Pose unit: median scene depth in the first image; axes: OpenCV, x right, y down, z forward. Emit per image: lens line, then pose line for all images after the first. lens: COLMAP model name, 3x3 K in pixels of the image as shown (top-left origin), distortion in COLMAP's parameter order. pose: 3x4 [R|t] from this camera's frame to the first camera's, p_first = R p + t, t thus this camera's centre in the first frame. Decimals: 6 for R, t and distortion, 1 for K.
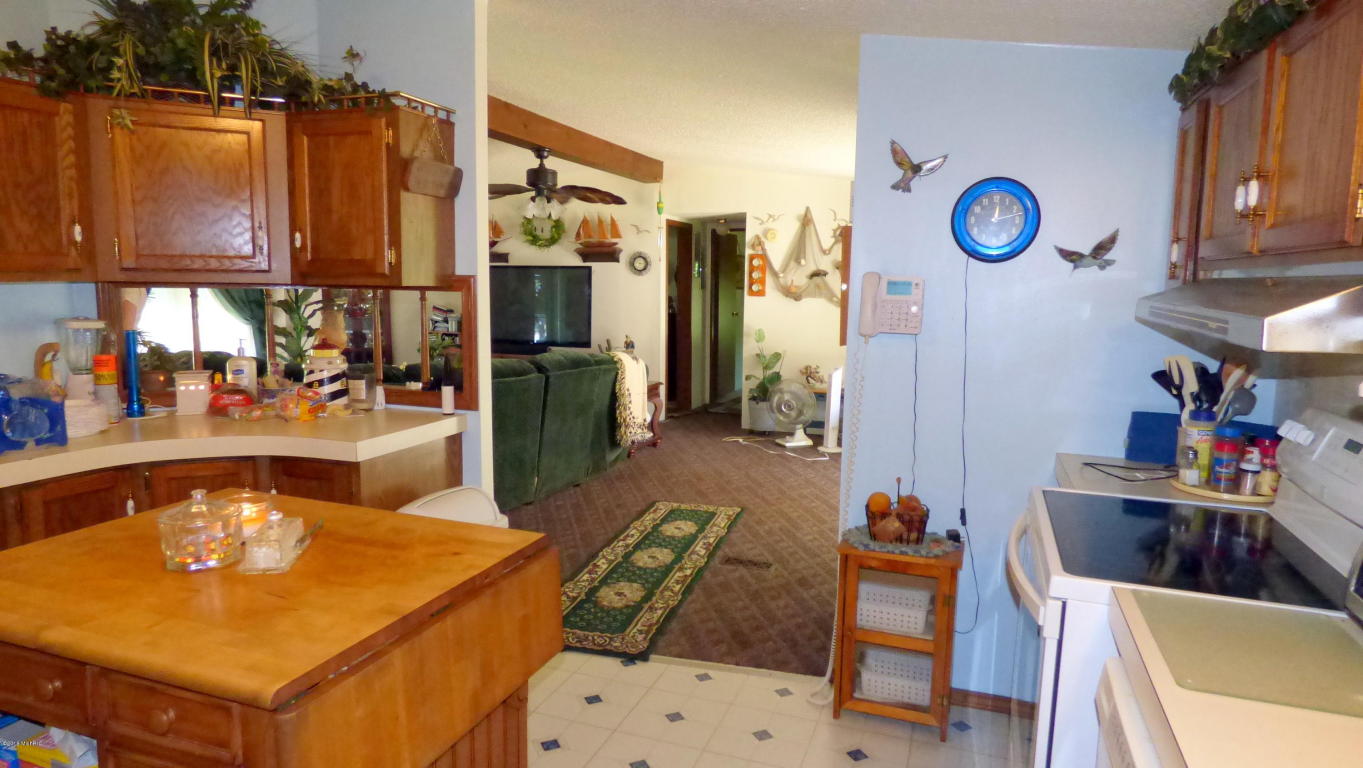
lens RADIAL K [[814.6, 0, 684.8], [0, 814.6, 376.0], [0, 0, 1]] dist [-0.005759, -0.005077]
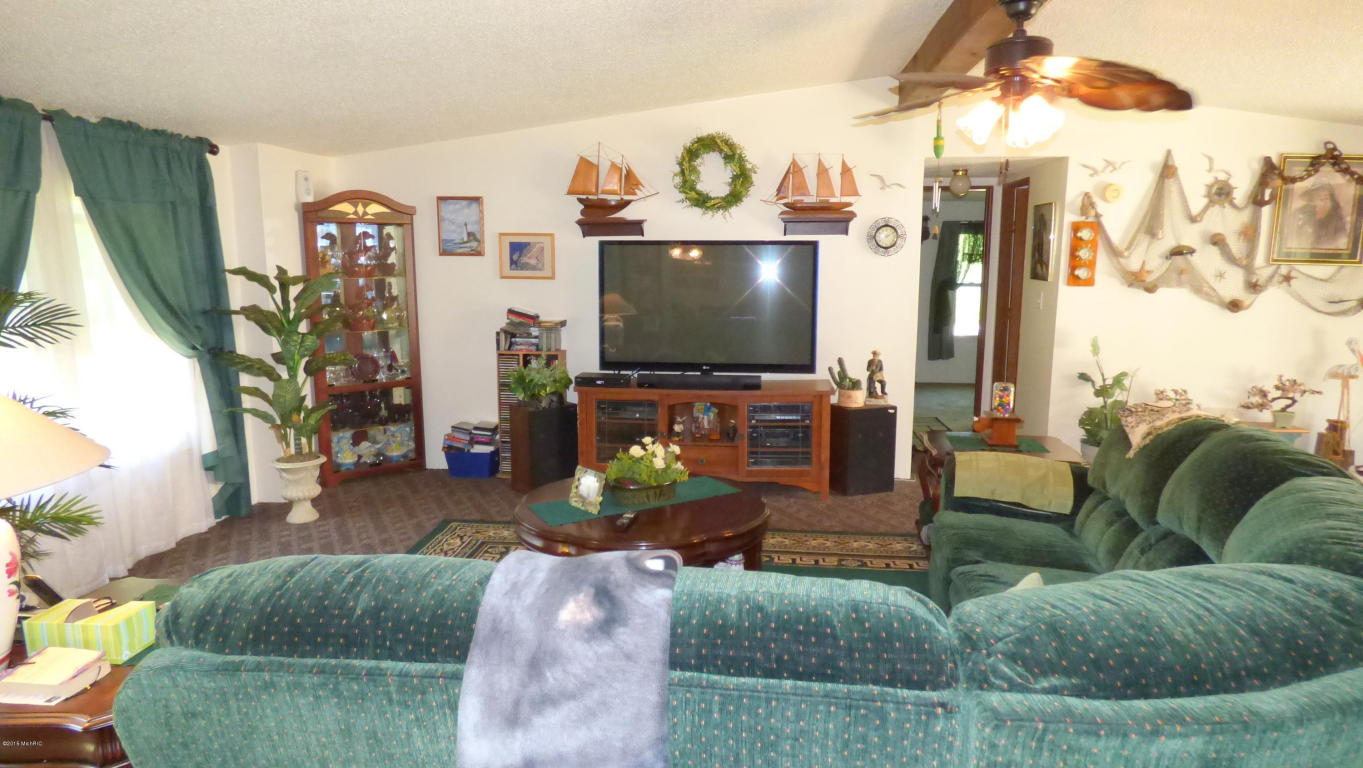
lens RADIAL K [[814.6, 0, 684.8], [0, 814.6, 376.0], [0, 0, 1]] dist [-0.005759, -0.005077]
pose [[0.962023, -0.048012, 0.268711, -0.402782], [0.039527, 0.998537, 0.036903, -0.062403], [-0.270090, -0.024880, 0.962514, 0.452330]]
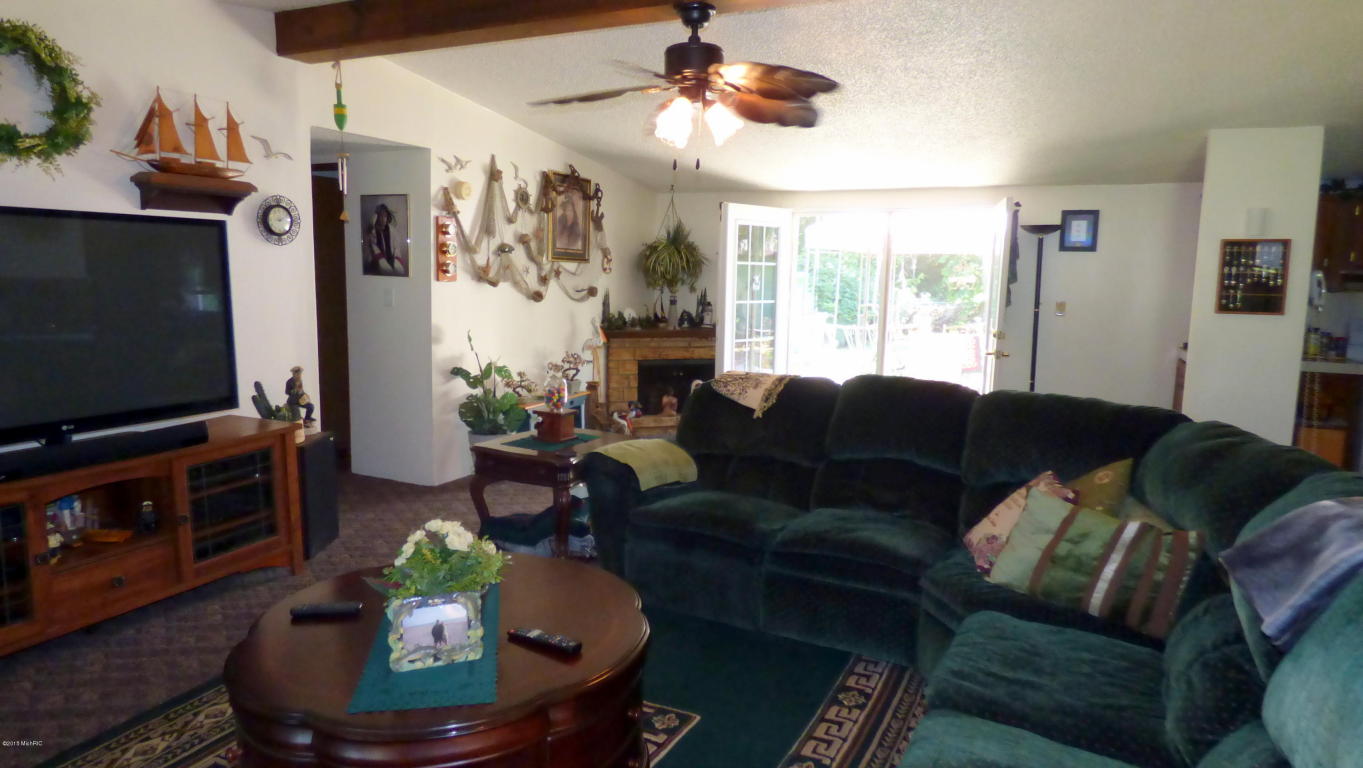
lens RADIAL K [[834.1, 0, 653.8], [0, 834.1, 379.9], [0, 0, 1]] dist [0.046726, 0.000115]
pose [[0.114281, -0.142044, 0.983241, -0.574843], [0.101621, 0.986205, 0.130661, -0.091328], [-0.988237, 0.084986, 0.127139, 0.758505]]
